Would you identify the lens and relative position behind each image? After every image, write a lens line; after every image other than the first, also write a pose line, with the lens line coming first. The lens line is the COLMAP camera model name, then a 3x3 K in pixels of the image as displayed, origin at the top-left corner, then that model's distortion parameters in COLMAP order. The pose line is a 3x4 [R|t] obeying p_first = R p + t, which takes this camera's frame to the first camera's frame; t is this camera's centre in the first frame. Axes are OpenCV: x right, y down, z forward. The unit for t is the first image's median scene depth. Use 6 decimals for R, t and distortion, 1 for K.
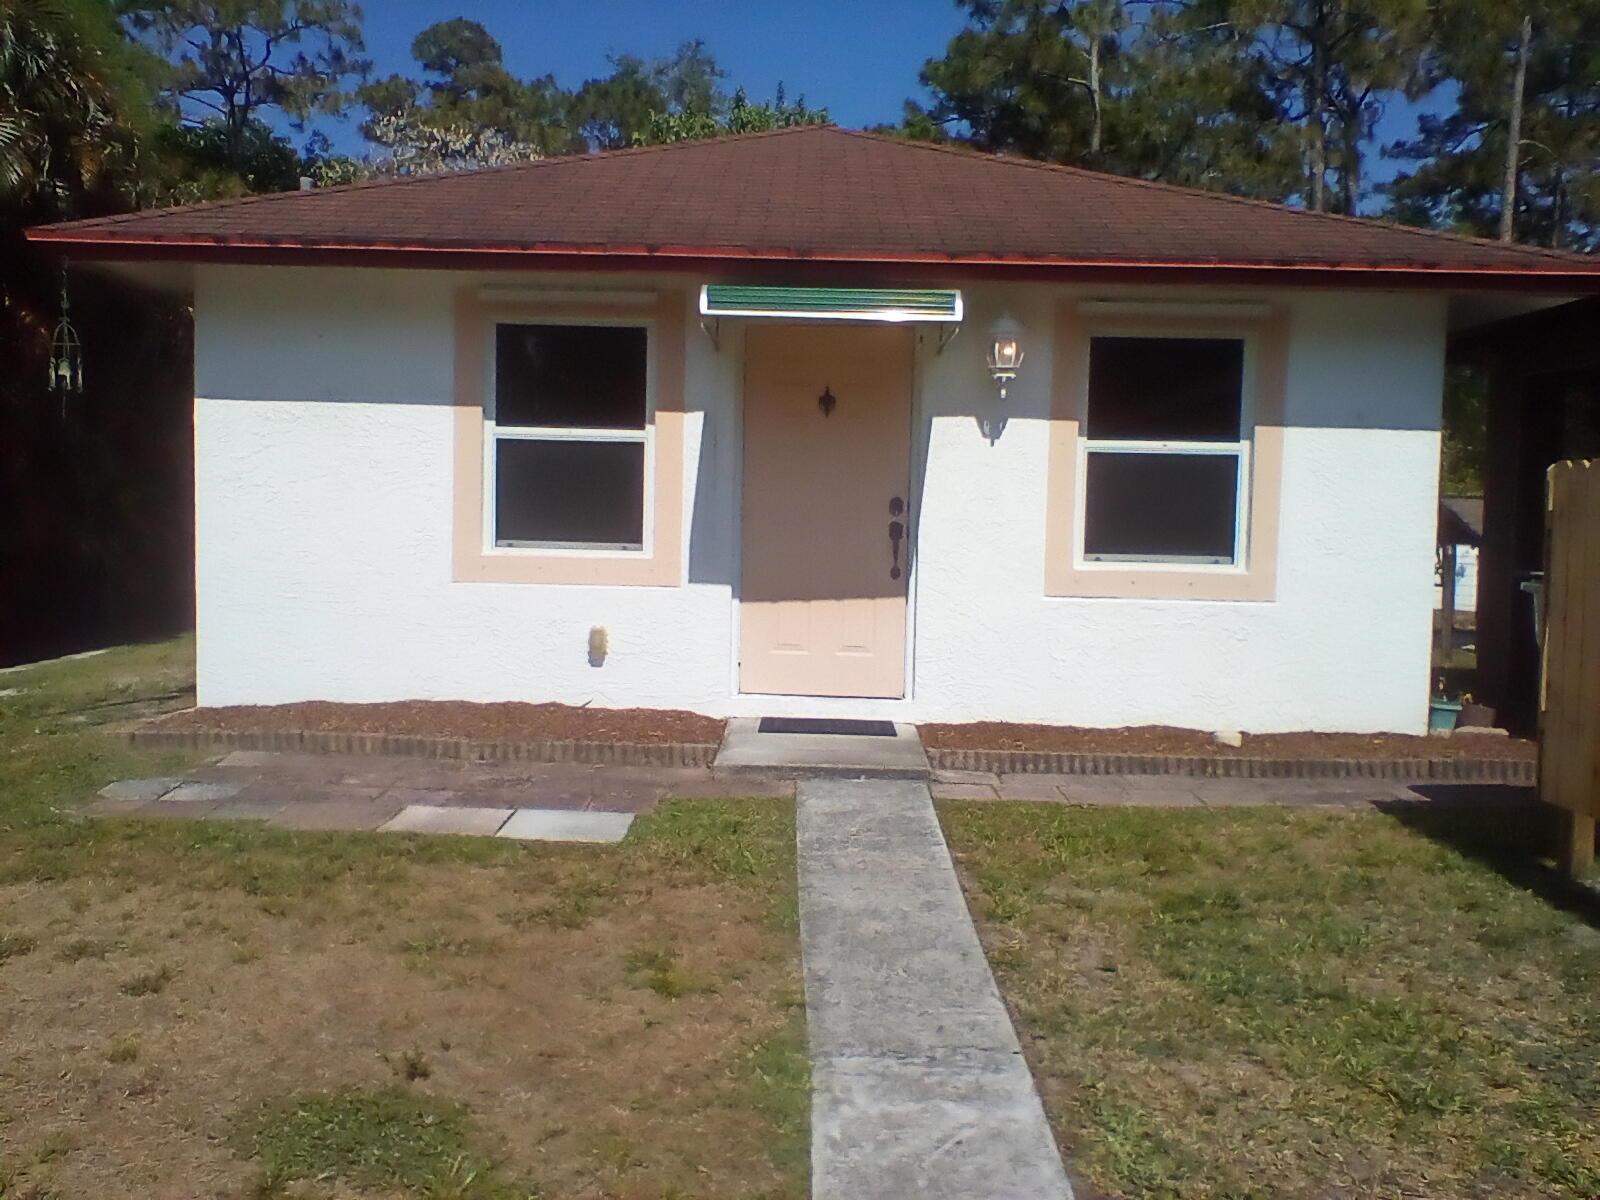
lens RADIAL K [[1438.4, 0, 800.6], [0, 1438.4, 600.1], [0, 0, 1]] dist [-0.005977, -0.006890]
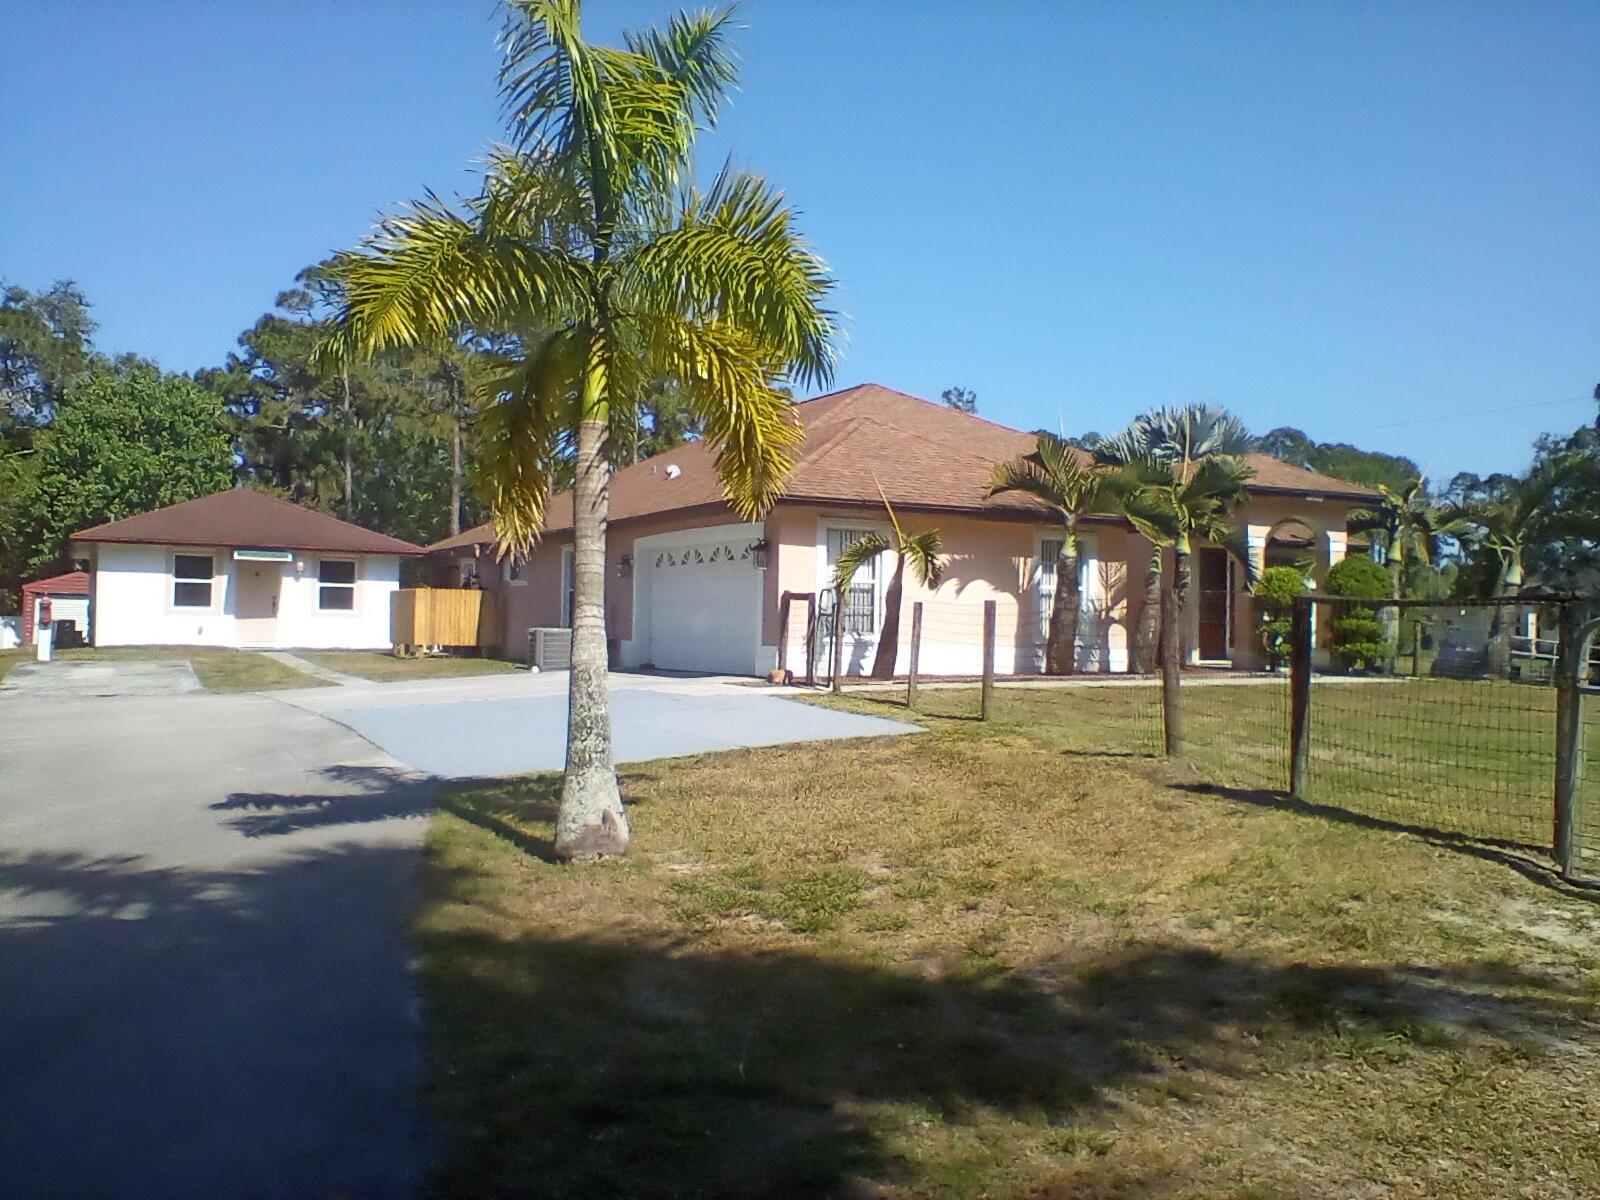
lens RADIAL K [[1438.4, 0, 803.0], [0, 1438.4, 599.3], [0, 0, 1]] dist [-0.005977, -0.006890]
pose [[0.884457, 0.003071, 0.466612, -0.548277], [0.029735, 0.997575, -0.062928, 0.262510], [-0.465674, 0.069532, 0.882221, -3.594017]]
